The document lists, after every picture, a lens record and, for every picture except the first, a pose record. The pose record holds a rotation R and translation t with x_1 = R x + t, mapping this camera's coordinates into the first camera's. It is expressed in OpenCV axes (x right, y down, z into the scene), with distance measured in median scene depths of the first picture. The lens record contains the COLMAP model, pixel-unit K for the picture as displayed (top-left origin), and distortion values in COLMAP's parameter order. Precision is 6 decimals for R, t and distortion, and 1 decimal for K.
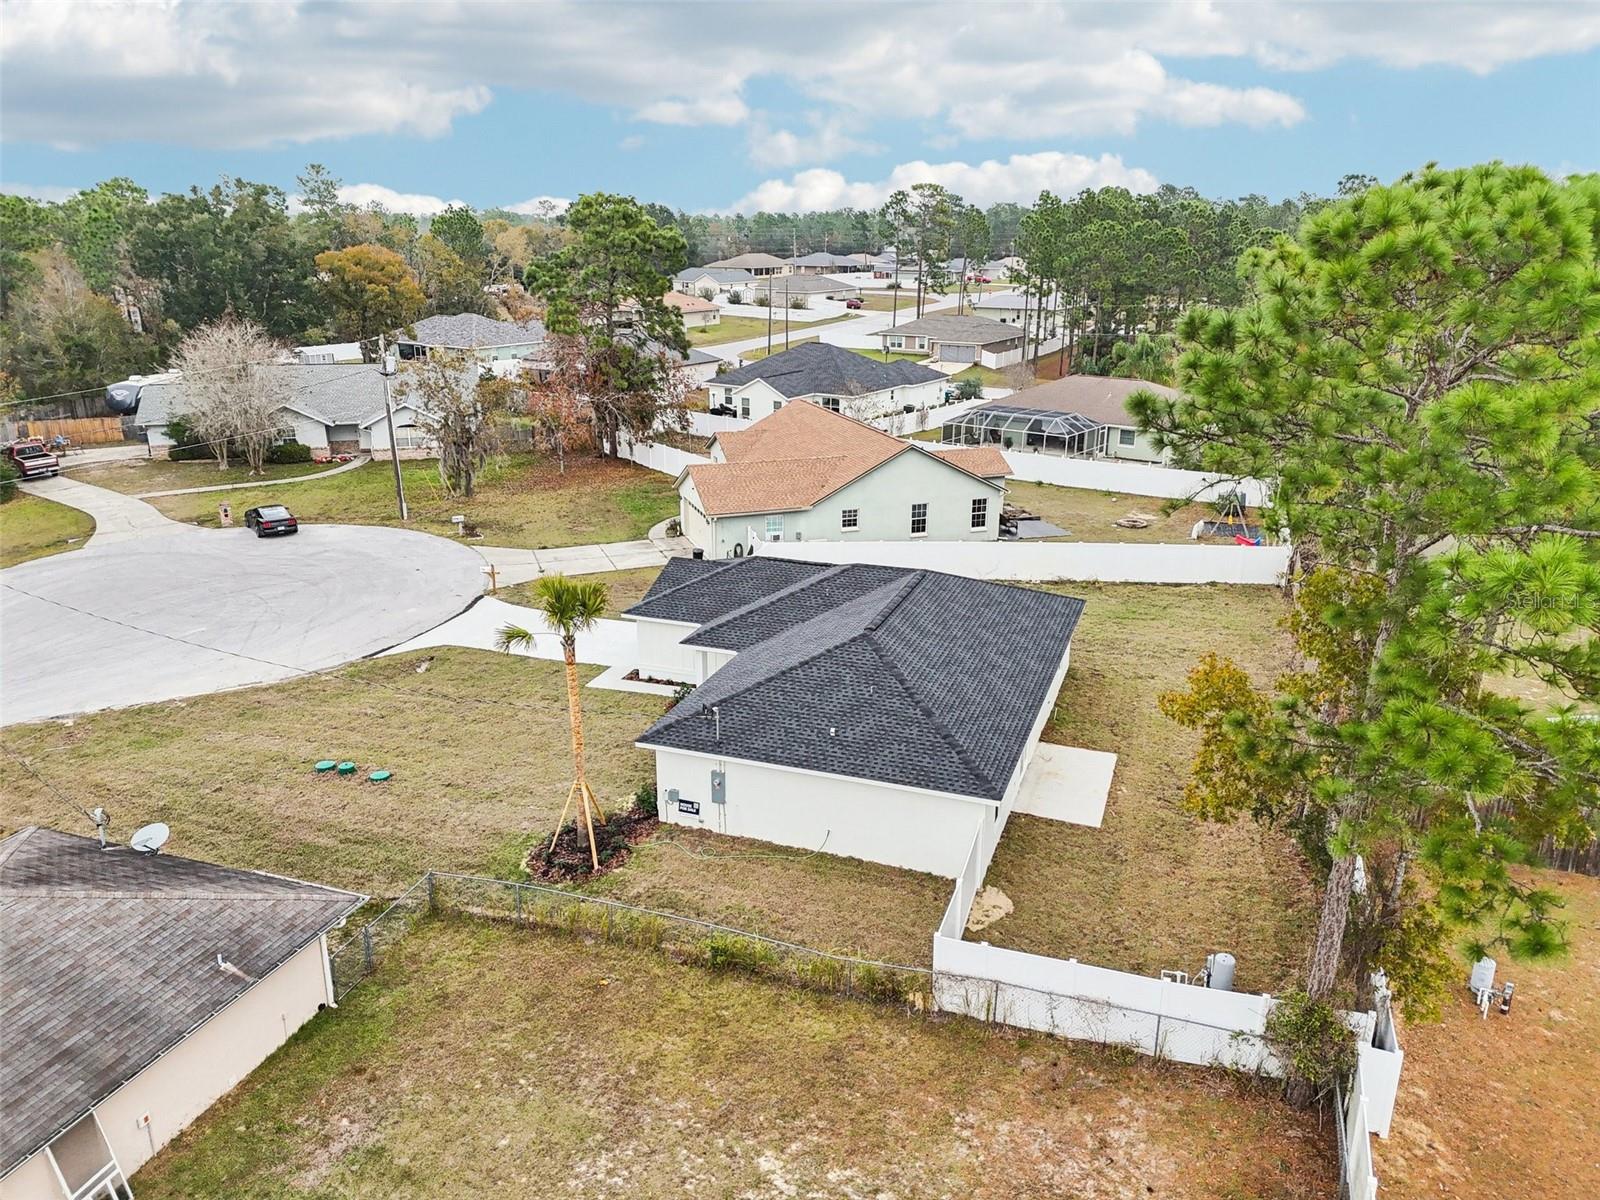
lens RADIAL K [[1173.9, 0, 808.1], [0, 1173.9, 609.7], [0, 0, 1]] dist [0.078108, -0.086021]
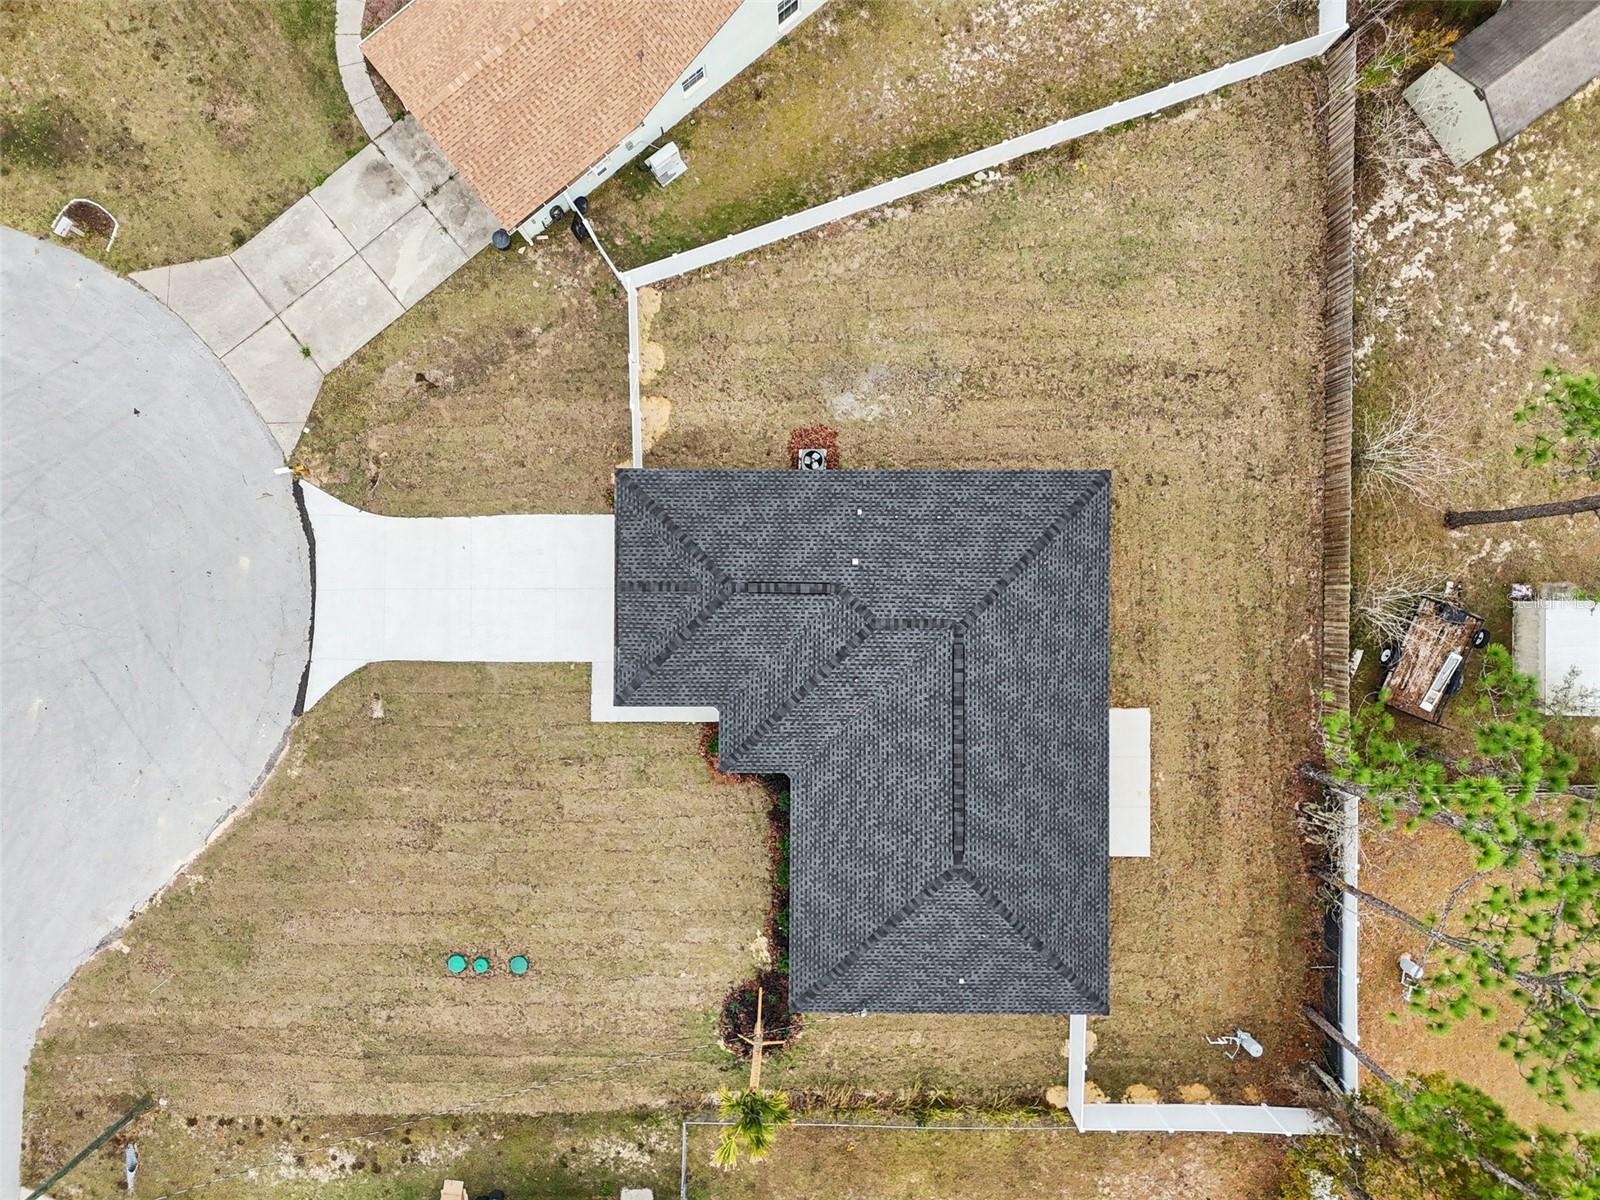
lens RADIAL K [[1168.4, 0, 807.2], [0, 1168.4, 610.5], [0, 0, 1]] dist [0.079058, -0.075176]
pose [[0.943319, -0.331874, 0.002803, -0.002631], [0.097135, 0.284153, 0.953846, -0.773411], [-0.317354, -0.899509, 0.300284, 0.701540]]
